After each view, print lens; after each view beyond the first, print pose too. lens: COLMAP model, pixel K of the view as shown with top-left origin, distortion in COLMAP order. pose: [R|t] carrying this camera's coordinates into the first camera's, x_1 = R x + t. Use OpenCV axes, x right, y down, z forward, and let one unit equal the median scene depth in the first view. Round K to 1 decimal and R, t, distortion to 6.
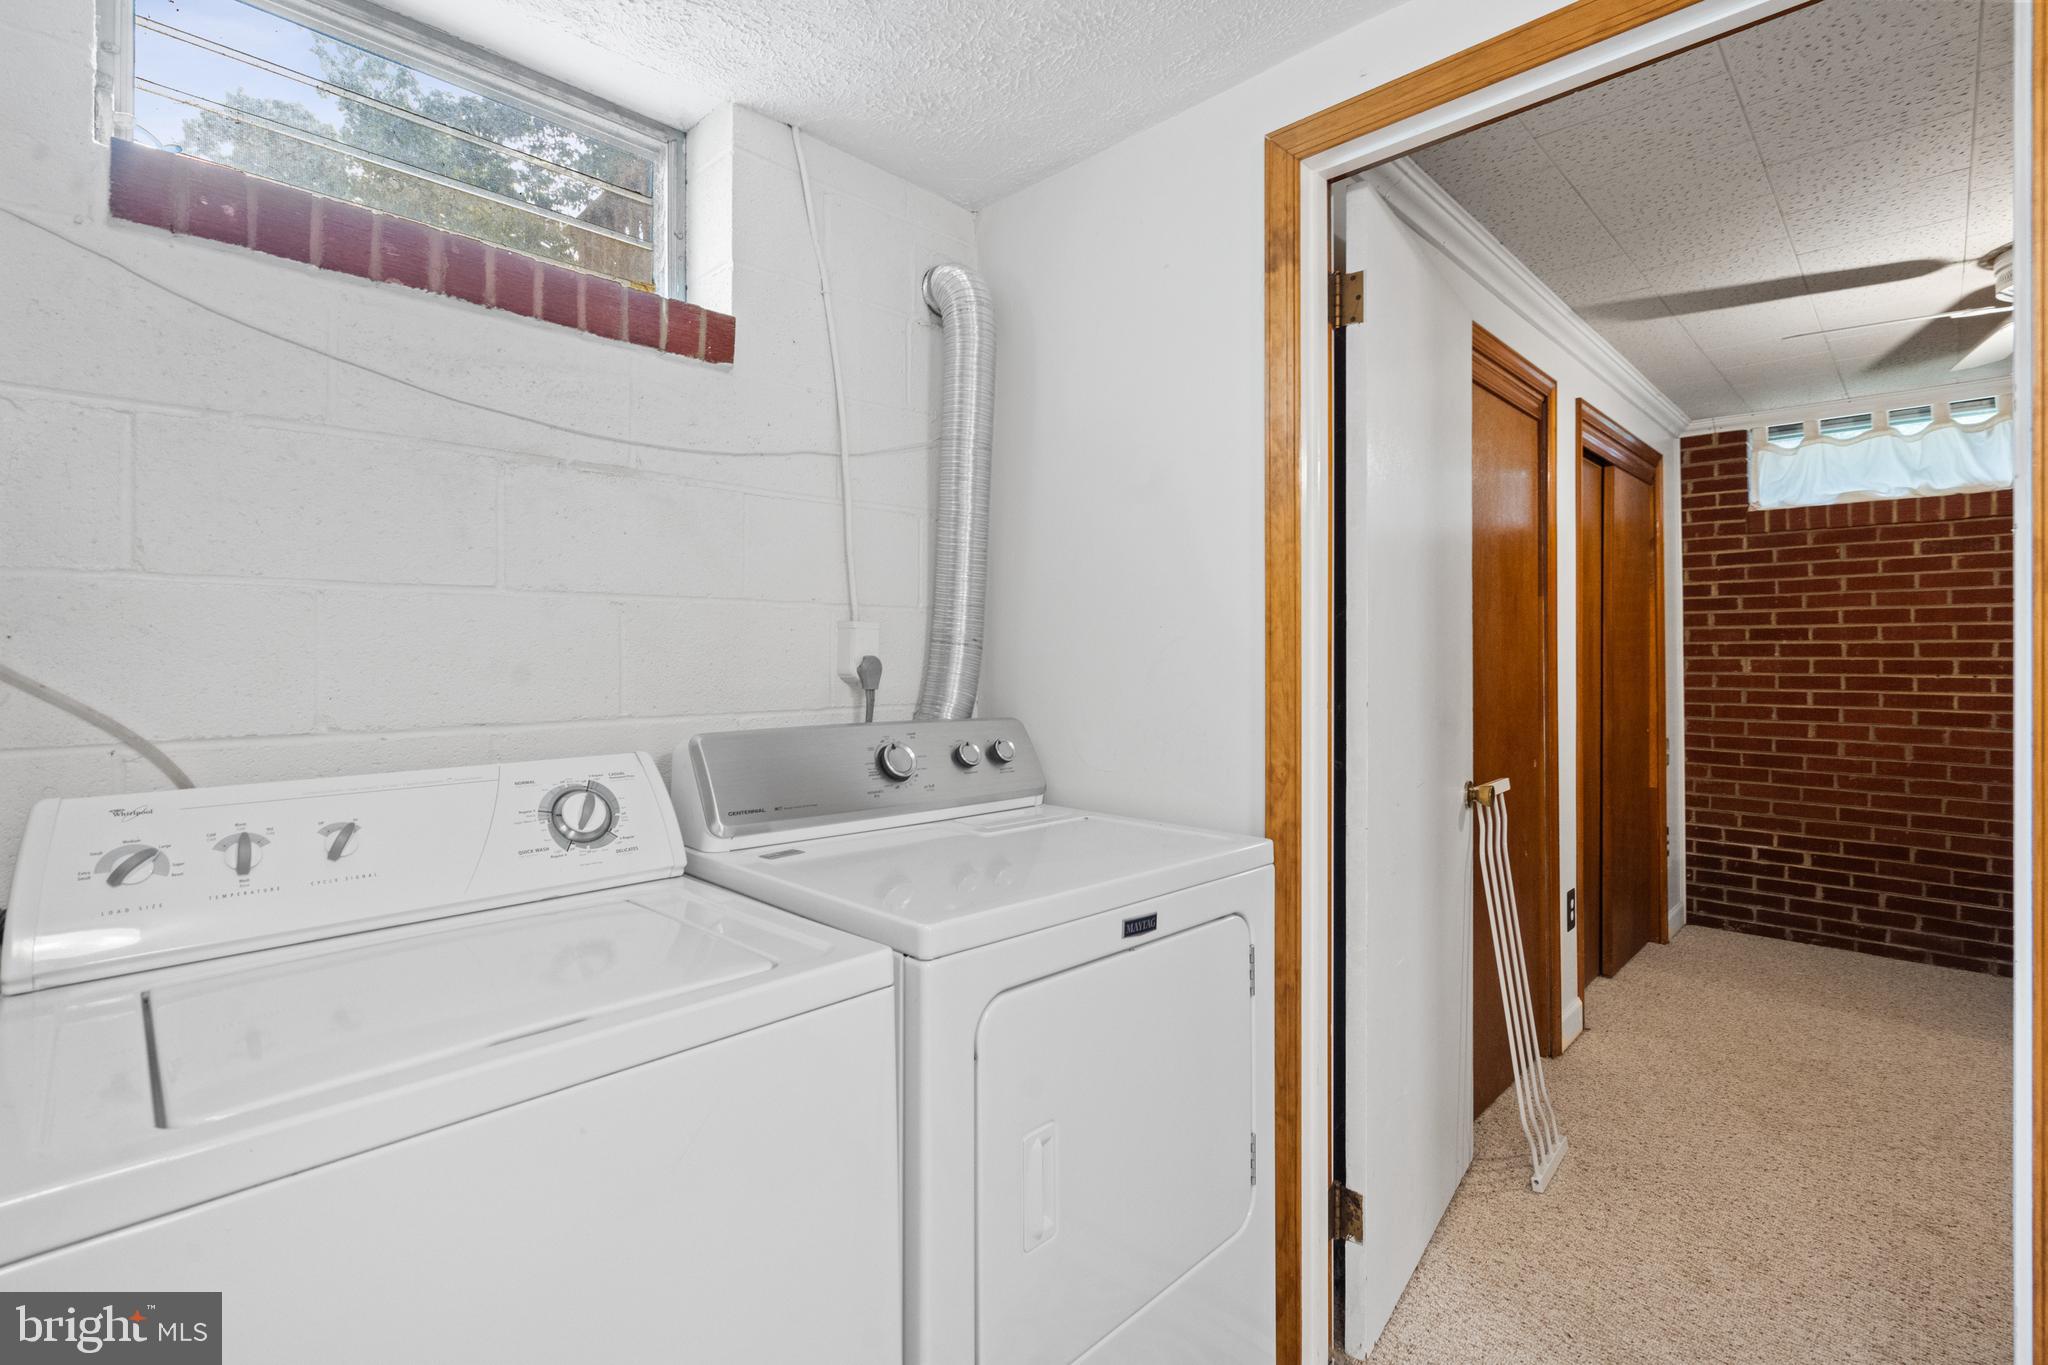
lens RADIAL K [[943.5, 0, 1026.9], [0, 943.5, 645.6], [0, 0, 1]] dist [-0.000210, 0.000312]
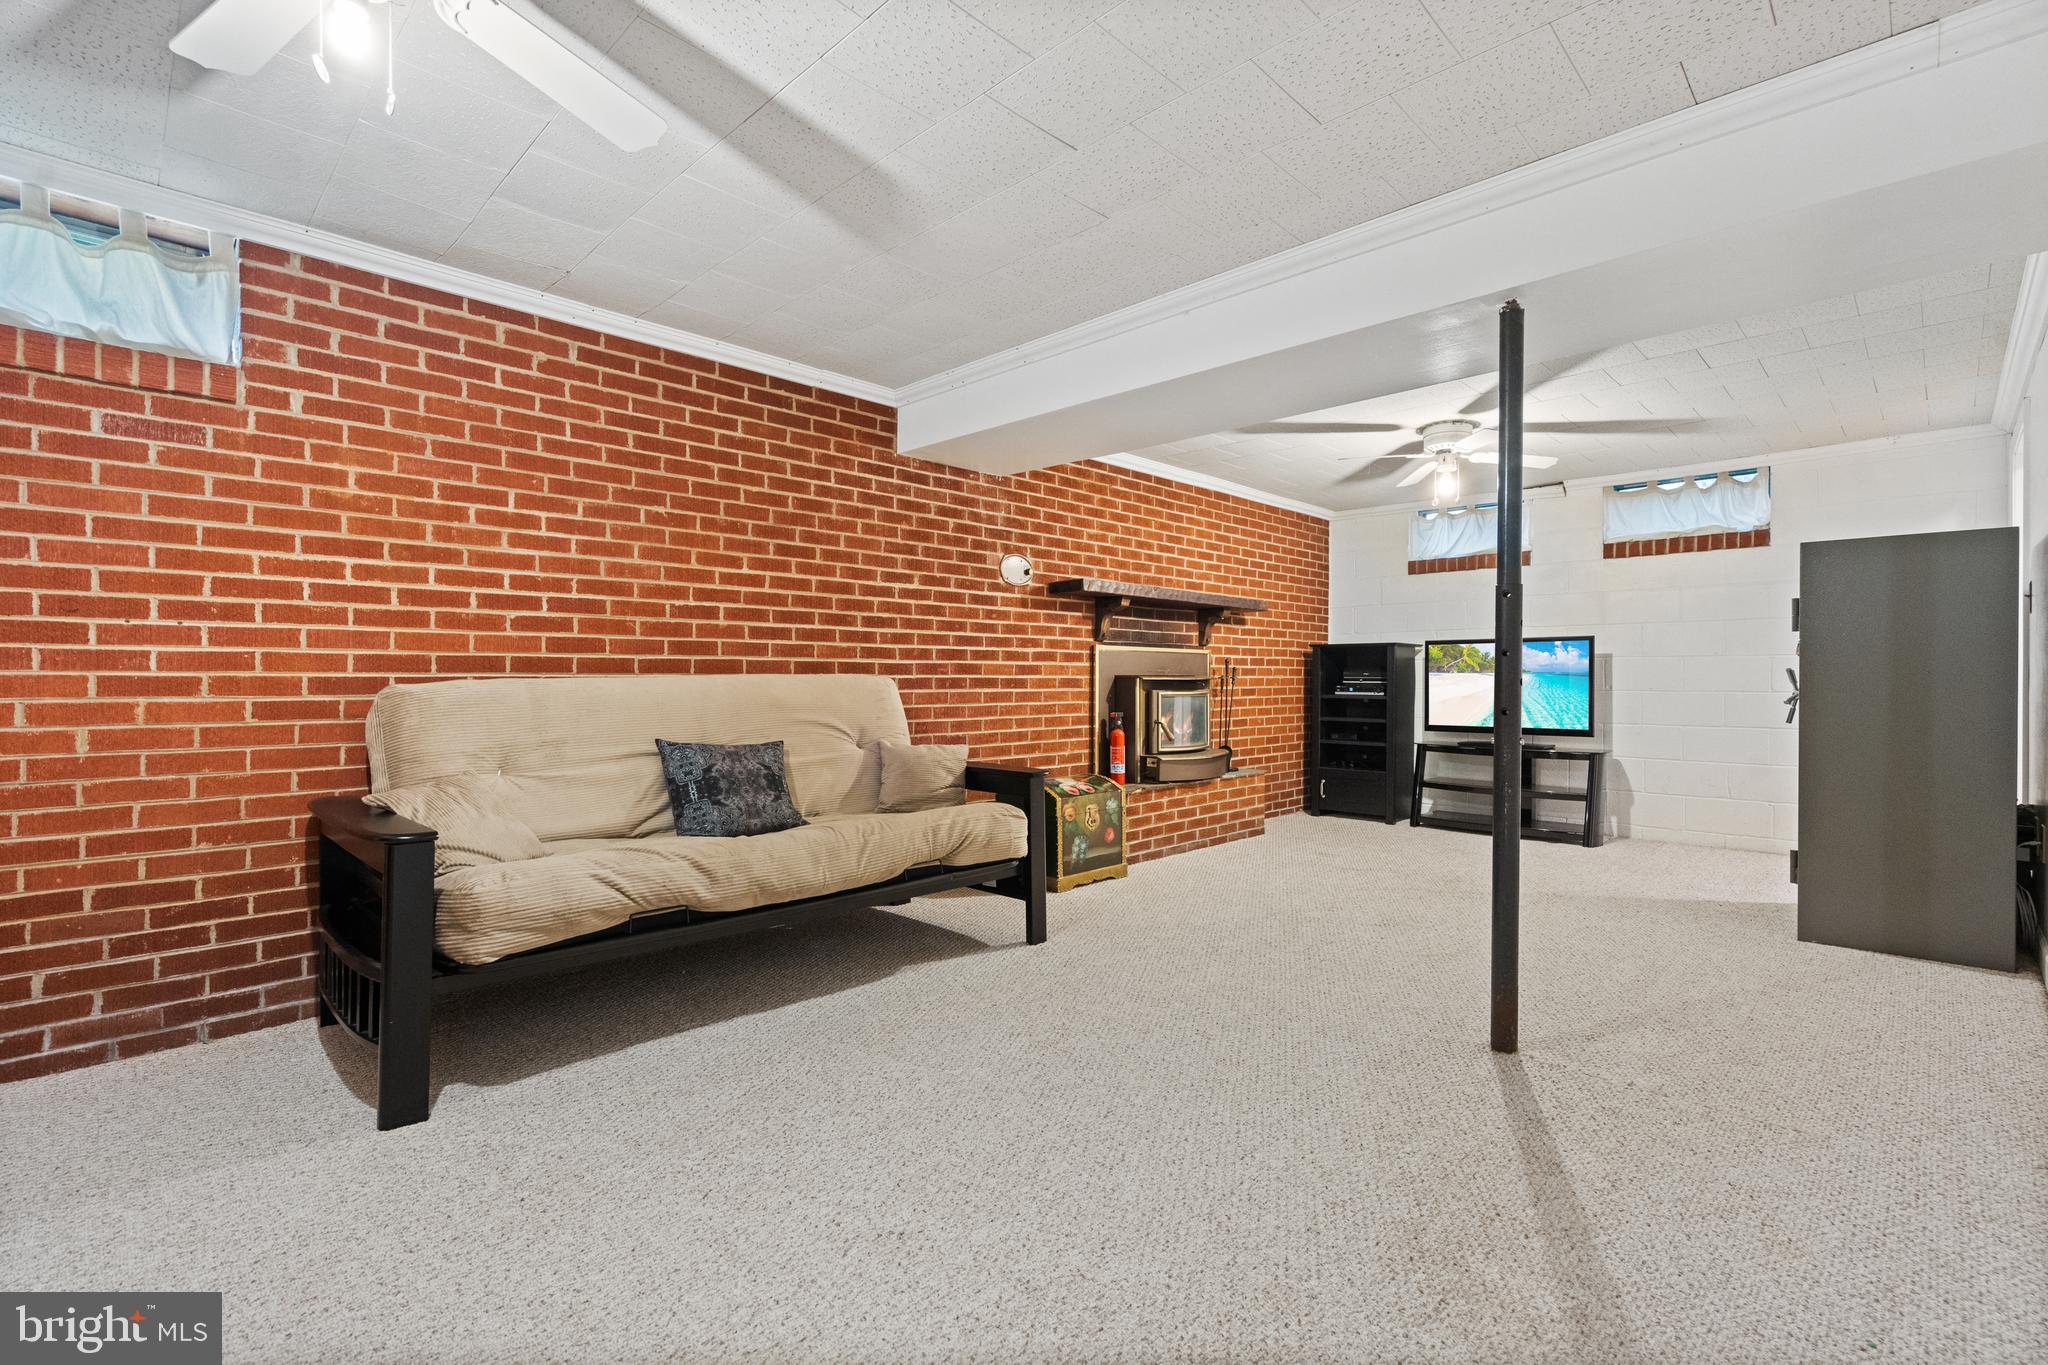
lens RADIAL K [[934.9, 0, 1016.2], [0, 934.9, 678.8], [0, 0, 1]] dist [-0.001899, -0.000189]
pose [[0.018447, -0.001178, 0.999829, 0.318825], [-0.003503, 0.999993, 0.001243, 0.069082], [-0.999824, -0.003526, 0.018442, 0.360382]]
